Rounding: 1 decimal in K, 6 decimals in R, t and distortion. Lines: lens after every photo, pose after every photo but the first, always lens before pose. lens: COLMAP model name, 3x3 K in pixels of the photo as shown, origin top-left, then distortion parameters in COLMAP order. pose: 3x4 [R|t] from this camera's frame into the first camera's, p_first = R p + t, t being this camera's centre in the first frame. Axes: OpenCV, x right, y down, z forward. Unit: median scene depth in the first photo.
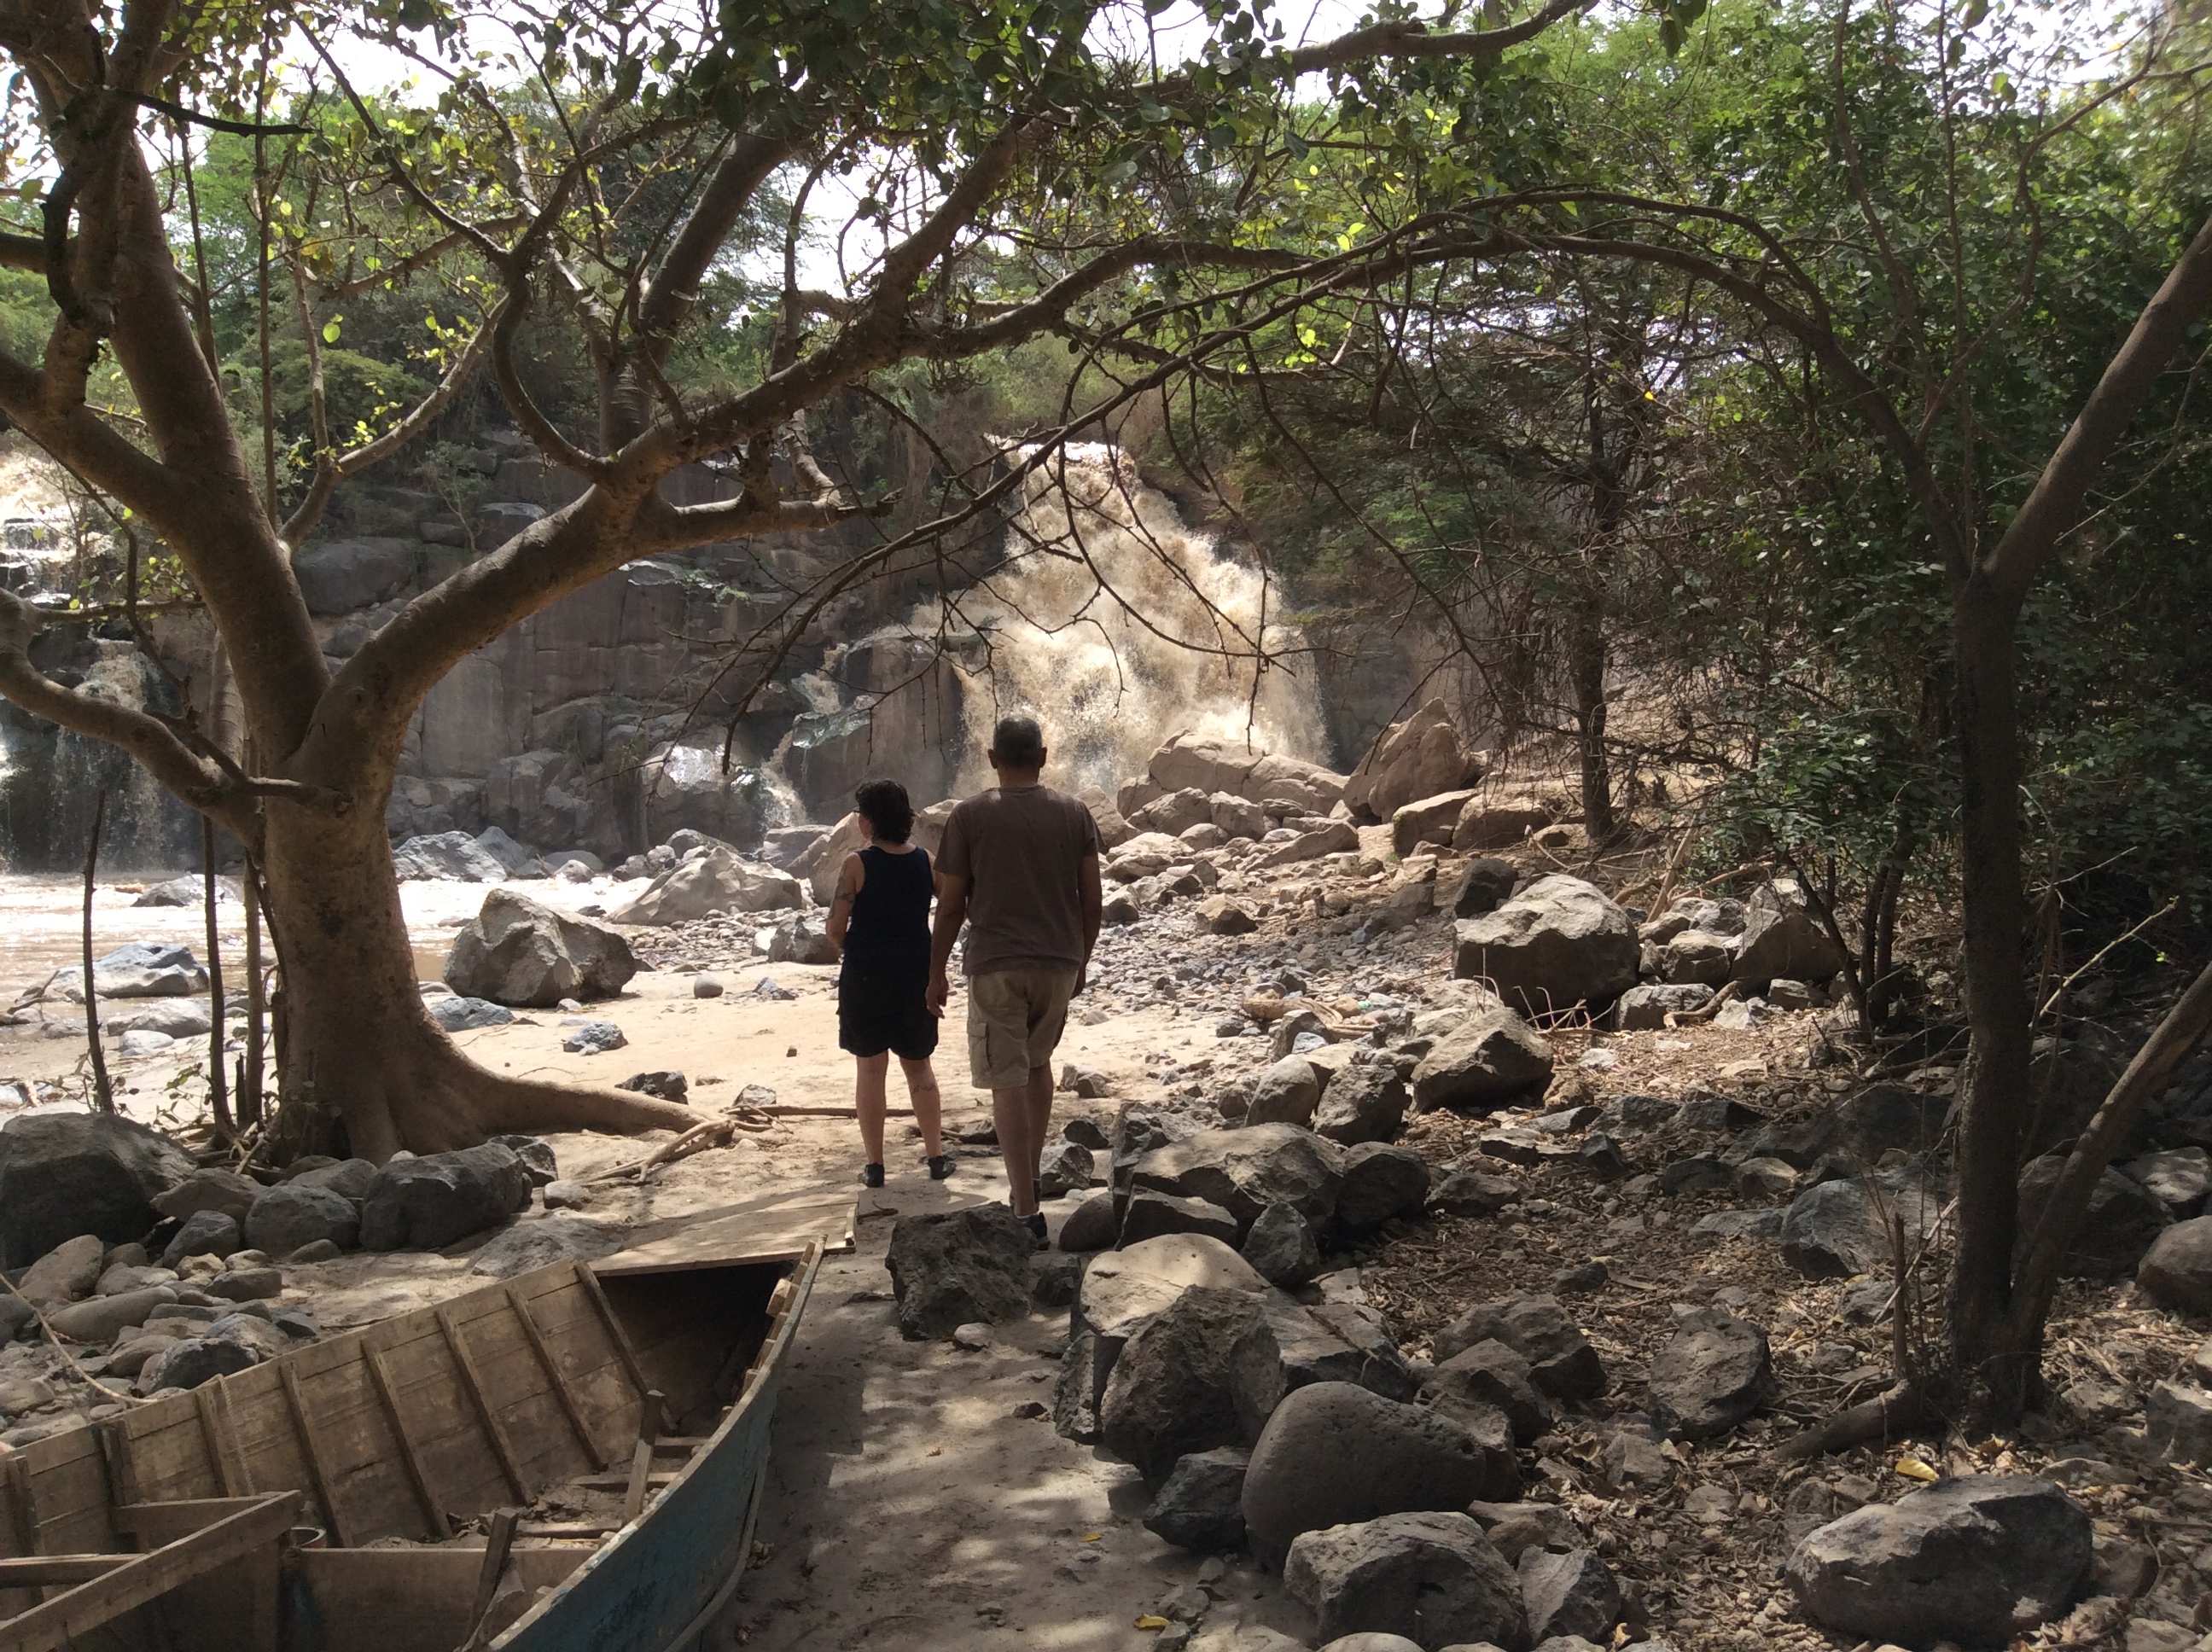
lens RADIAL K [[2140.2, 0, 1106.0], [0, 2140.2, 826.0], [0, 0, 1]] dist [0.133935, -0.360924]
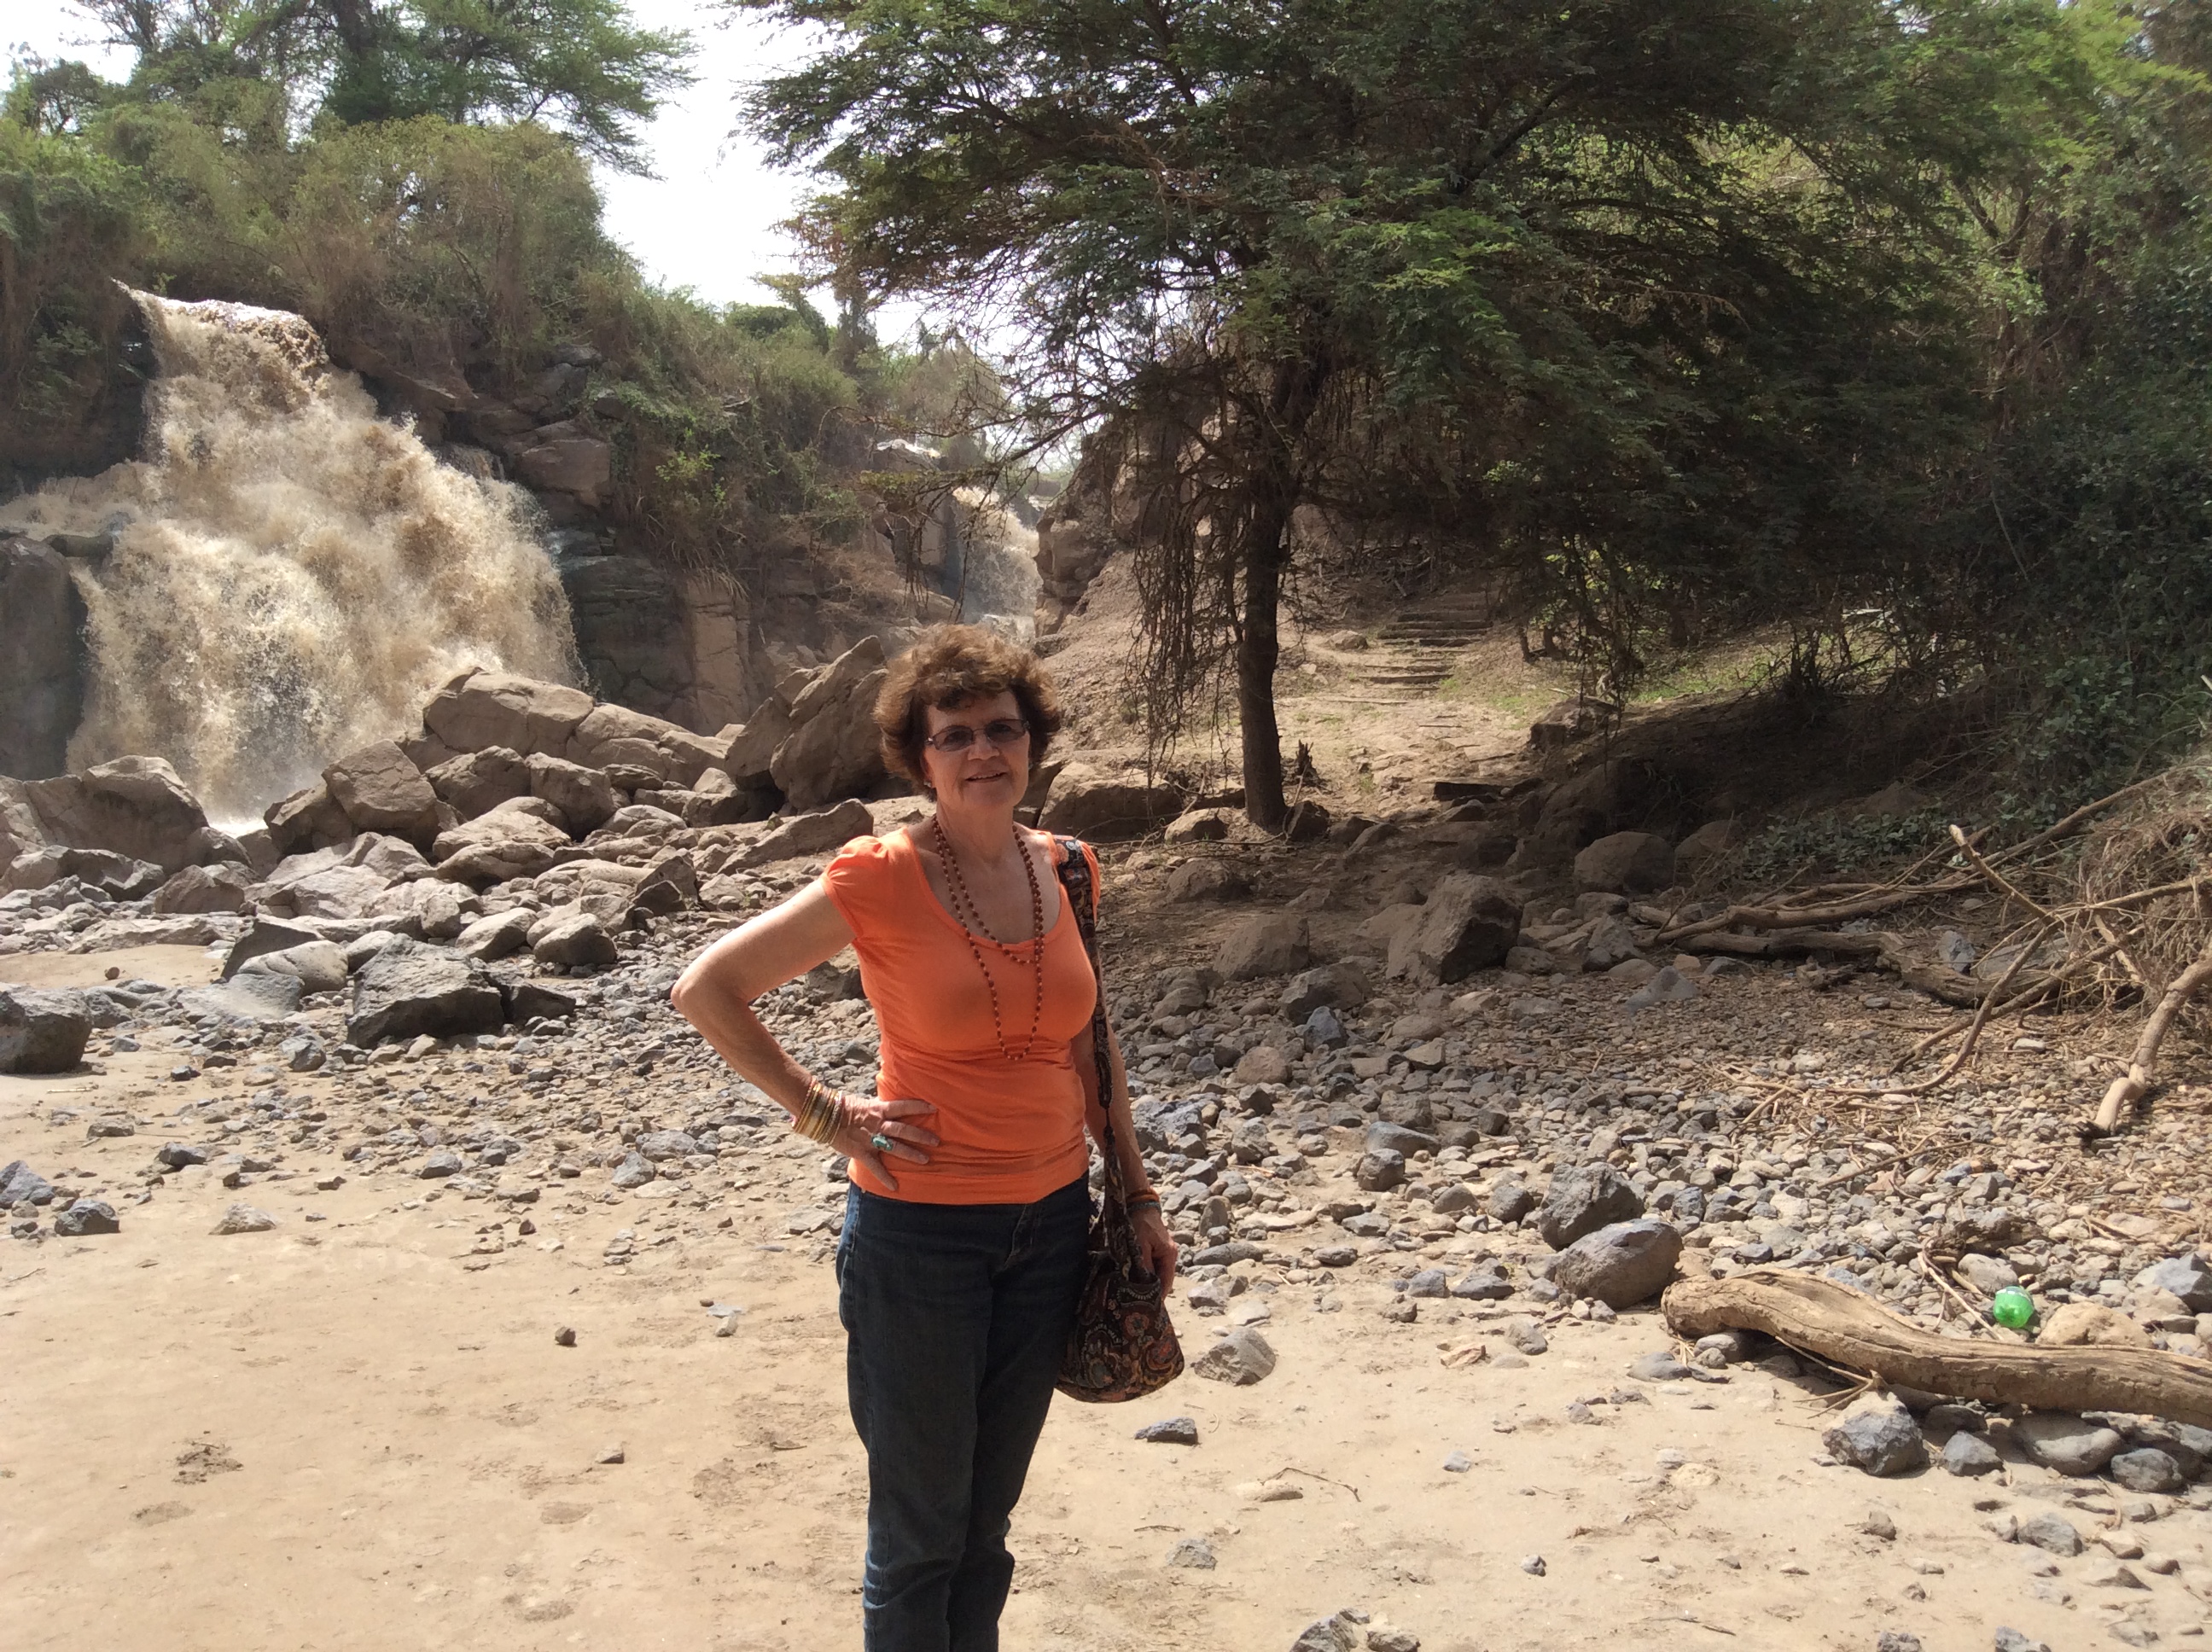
lens RADIAL K [[2140.2, 0, 1106.0], [0, 2140.2, 826.0], [0, 0, 1]] dist [0.133935, -0.360924]
pose [[0.916605, 0.008515, 0.399703, -0.063764], [-0.013393, 0.999866, 0.009413, -0.000719], [-0.399569, -0.013982, 0.916596, 0.256305]]
